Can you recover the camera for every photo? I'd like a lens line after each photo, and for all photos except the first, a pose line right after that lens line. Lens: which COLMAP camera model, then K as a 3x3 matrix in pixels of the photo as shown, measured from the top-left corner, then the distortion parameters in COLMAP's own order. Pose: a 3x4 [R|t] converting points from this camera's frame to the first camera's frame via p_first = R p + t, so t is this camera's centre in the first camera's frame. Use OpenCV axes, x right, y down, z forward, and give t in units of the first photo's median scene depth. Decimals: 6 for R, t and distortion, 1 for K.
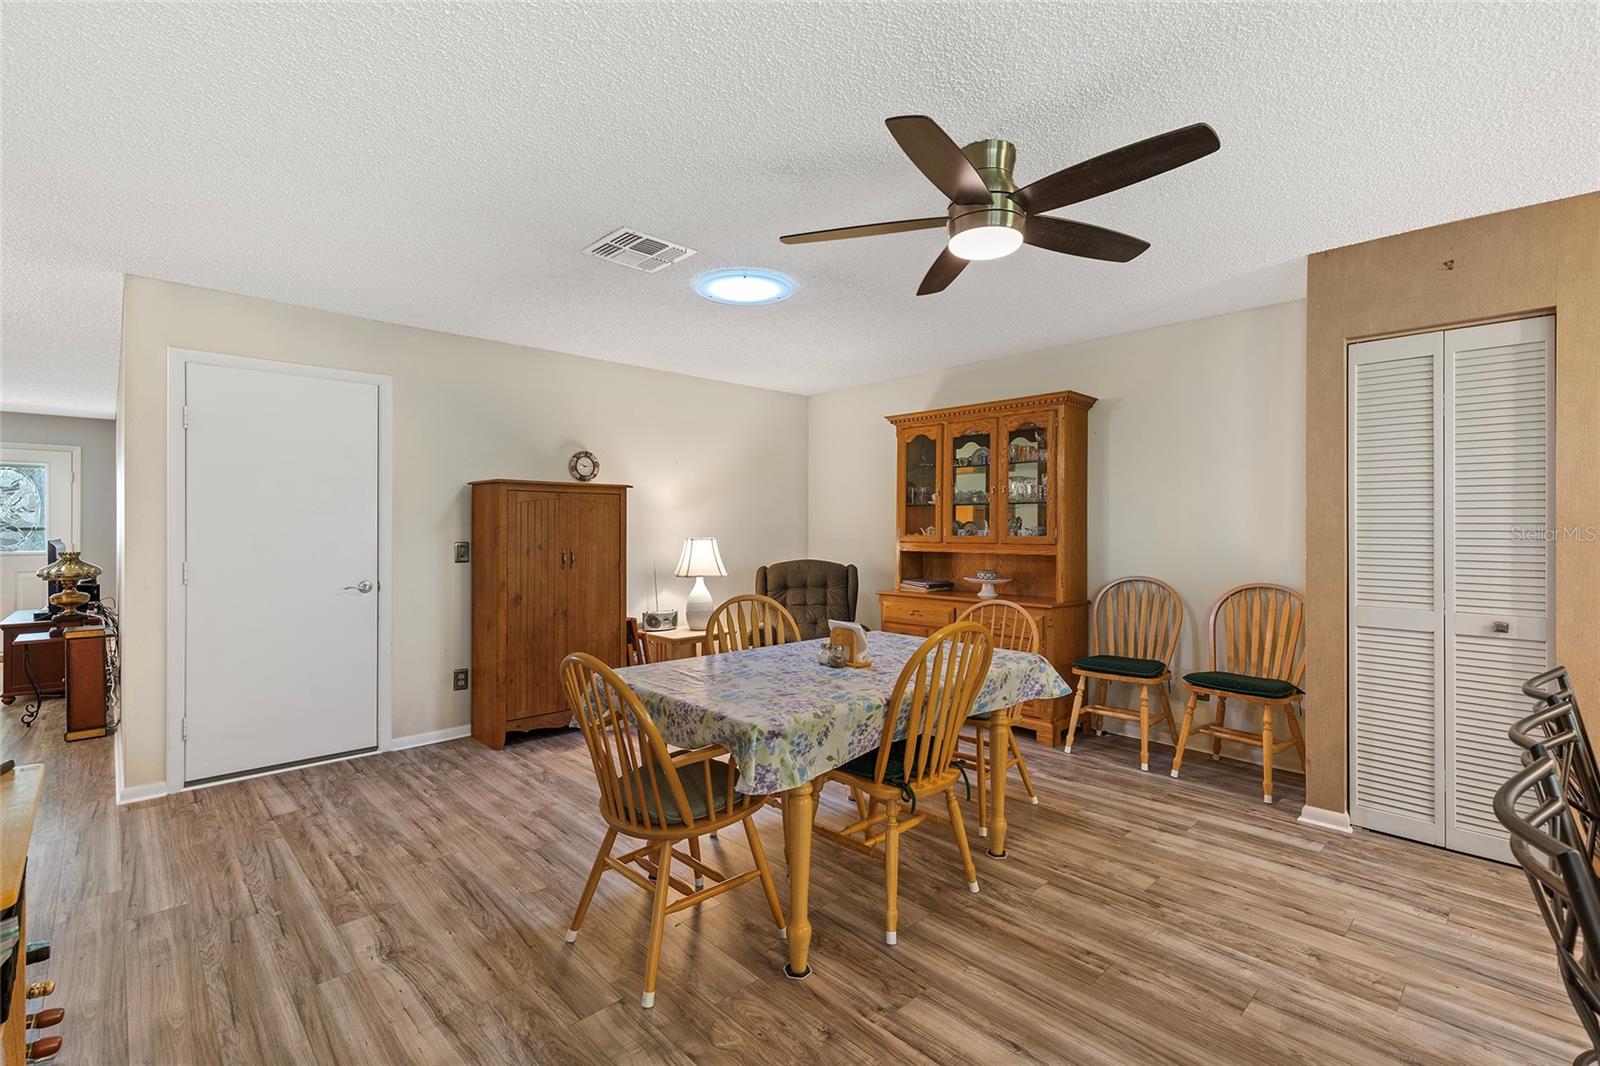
lens RADIAL K [[722.3, 0, 785.6], [0, 722.3, 530.0], [0, 0, 1]] dist [0.003943, 0.000701]
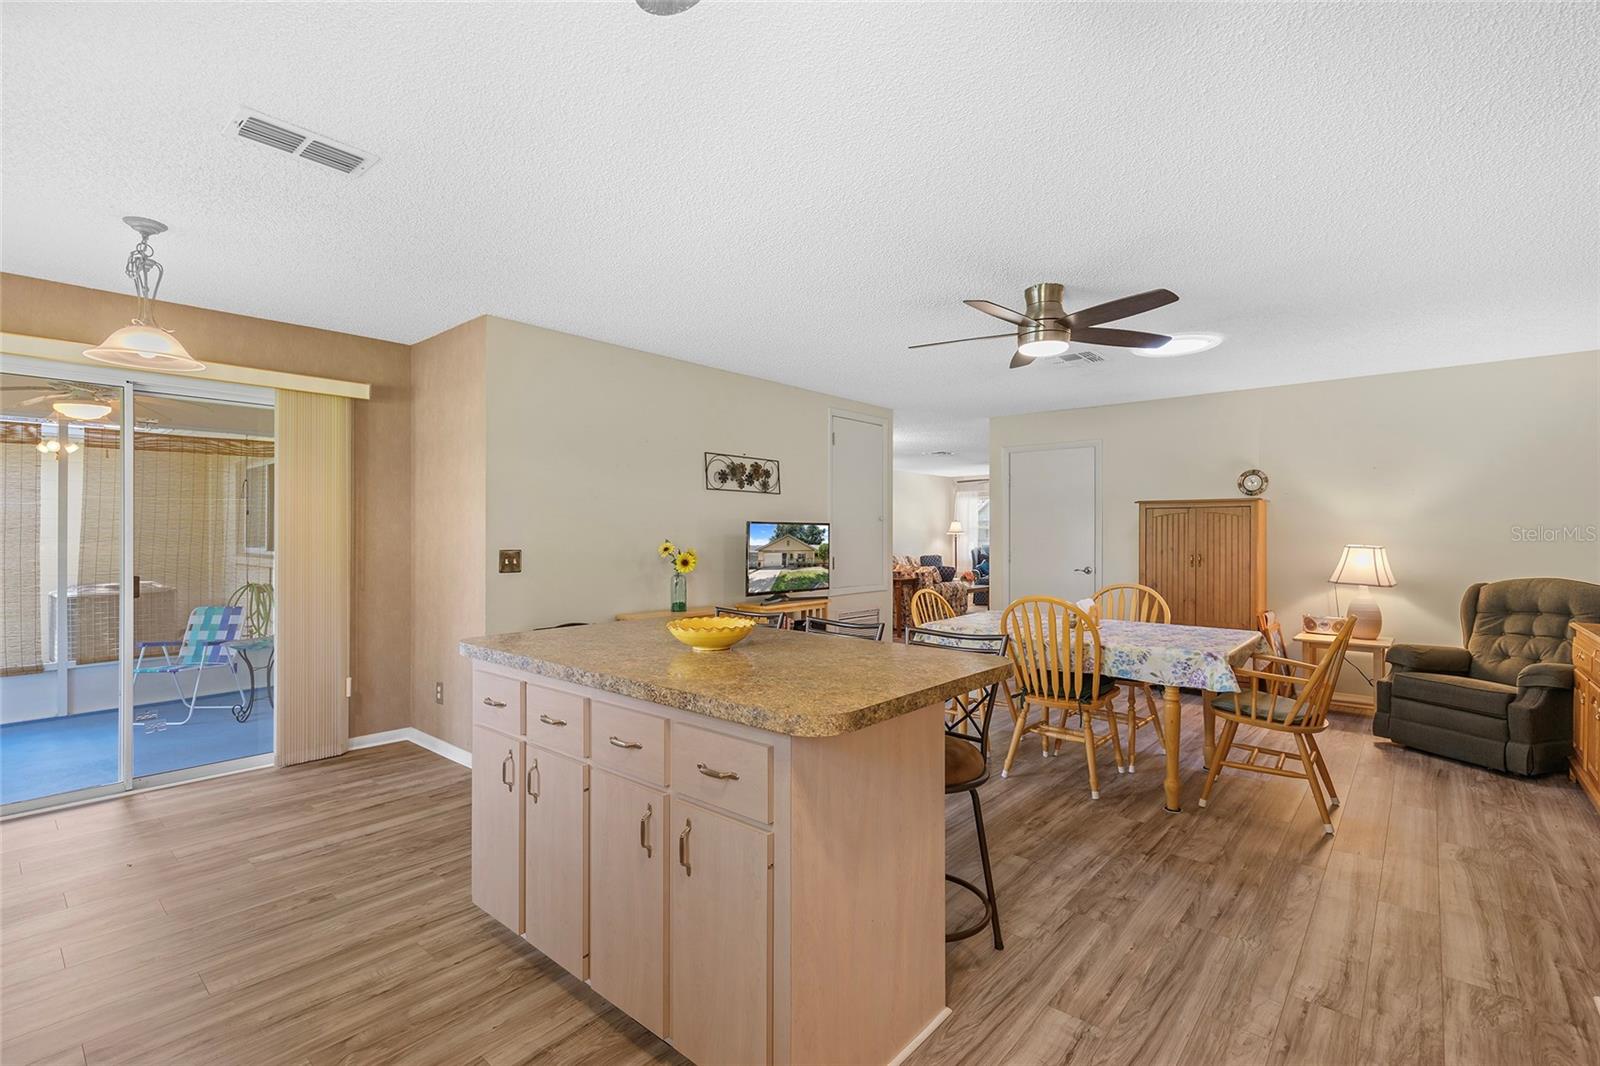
lens RADIAL K [[722.3, 0, 790.8], [0, 722.3, 529.9], [0, 0, 1]] dist [0.003943, 0.000701]
pose [[0.077756, -0.004472, -0.996962, 1.432081], [-0.008537, 0.999950, -0.005151, 0.001610], [0.996936, 0.008912, 0.077714, 0.282053]]
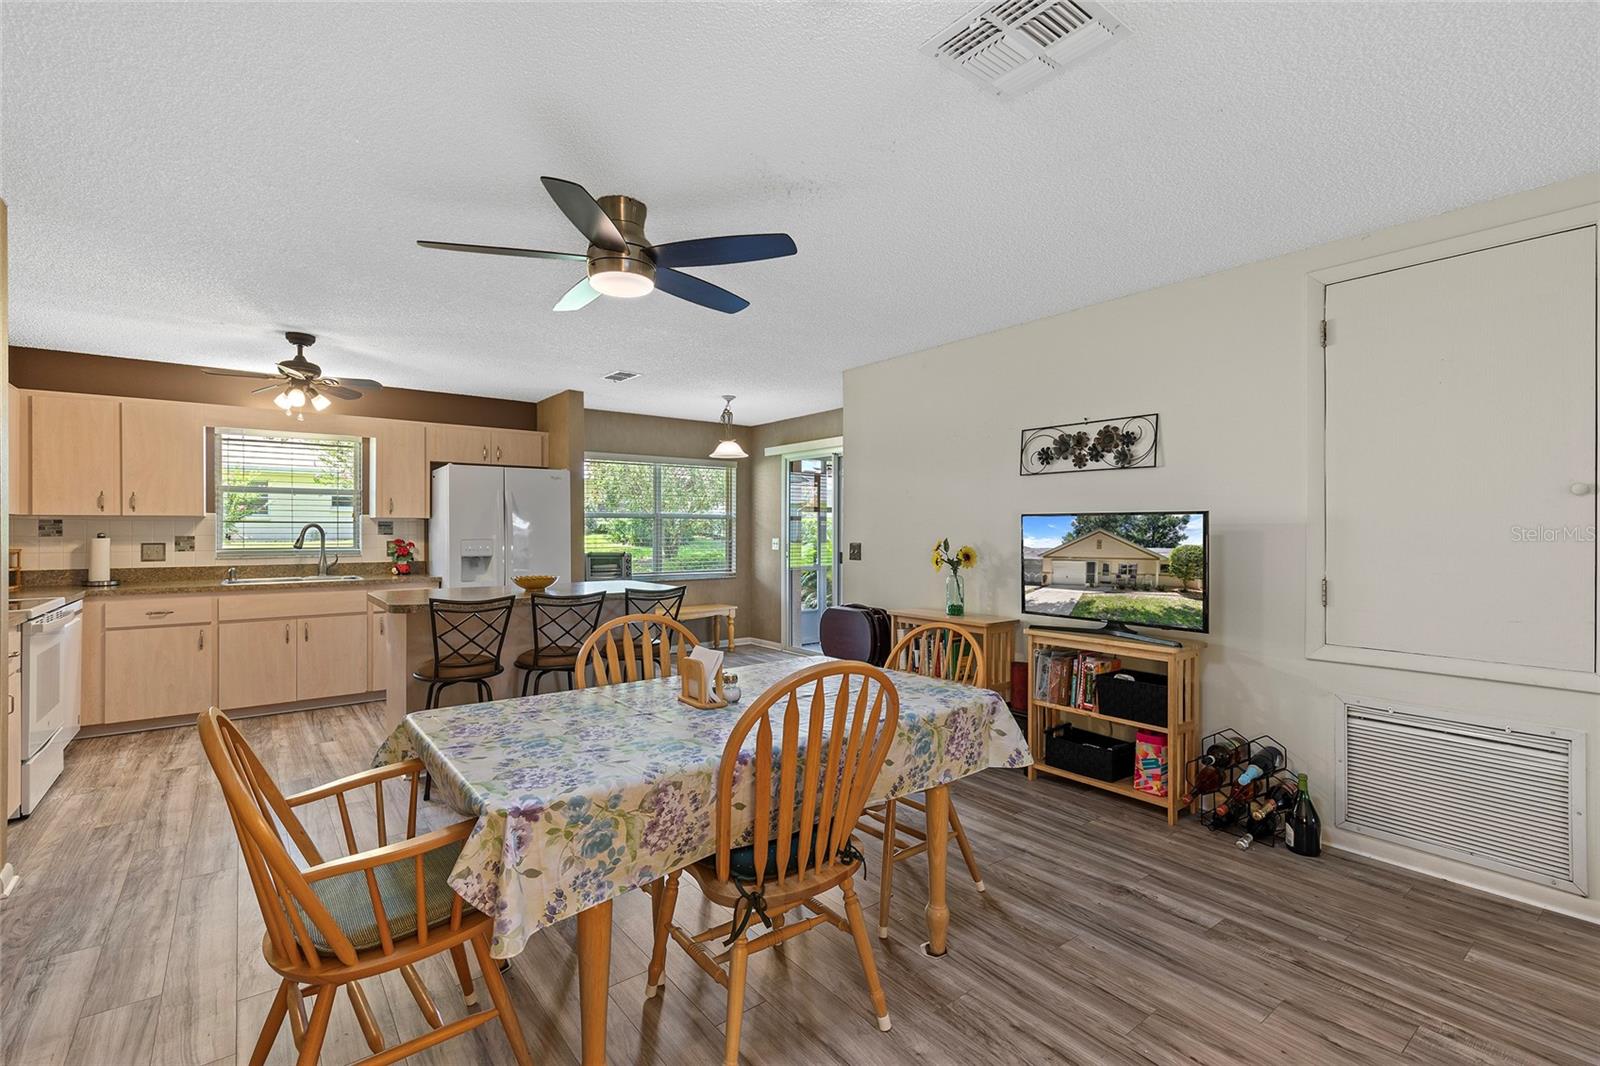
lens RADIAL K [[722.3, 0, 804.3], [0, 722.3, 533.8], [0, 0, 1]] dist [0.003943, 0.000701]
pose [[-0.996544, -0.001313, 0.083055, -0.086930], [-0.000332, 0.999930, 0.011823, -0.010737], [-0.083065, 0.011755, -0.996475, 1.682863]]
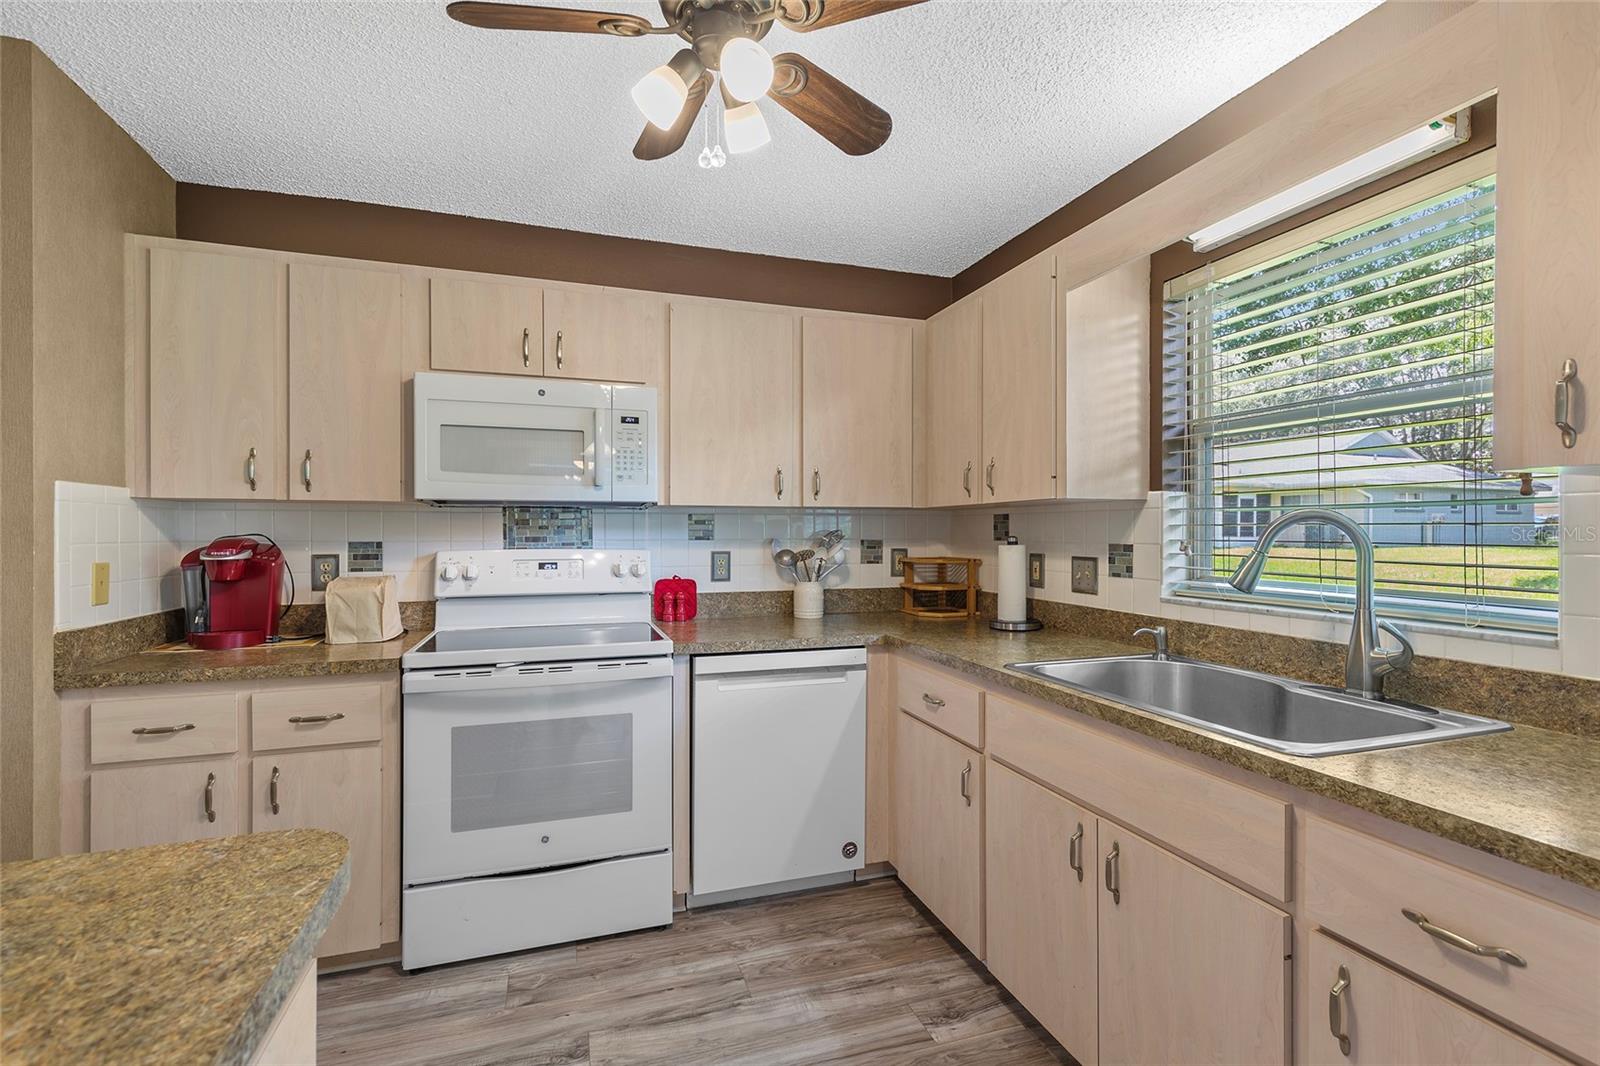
lens RADIAL K [[722.3, 0, 803.7], [0, 722.3, 533.2], [0, 0, 1]] dist [0.003943, 0.000701]
pose [[0.408719, -0.004126, 0.912651, 0.686992], [0.005184, 0.999984, 0.002200, 0.000444], [-0.912645, 0.003832, 0.408734, 0.041347]]
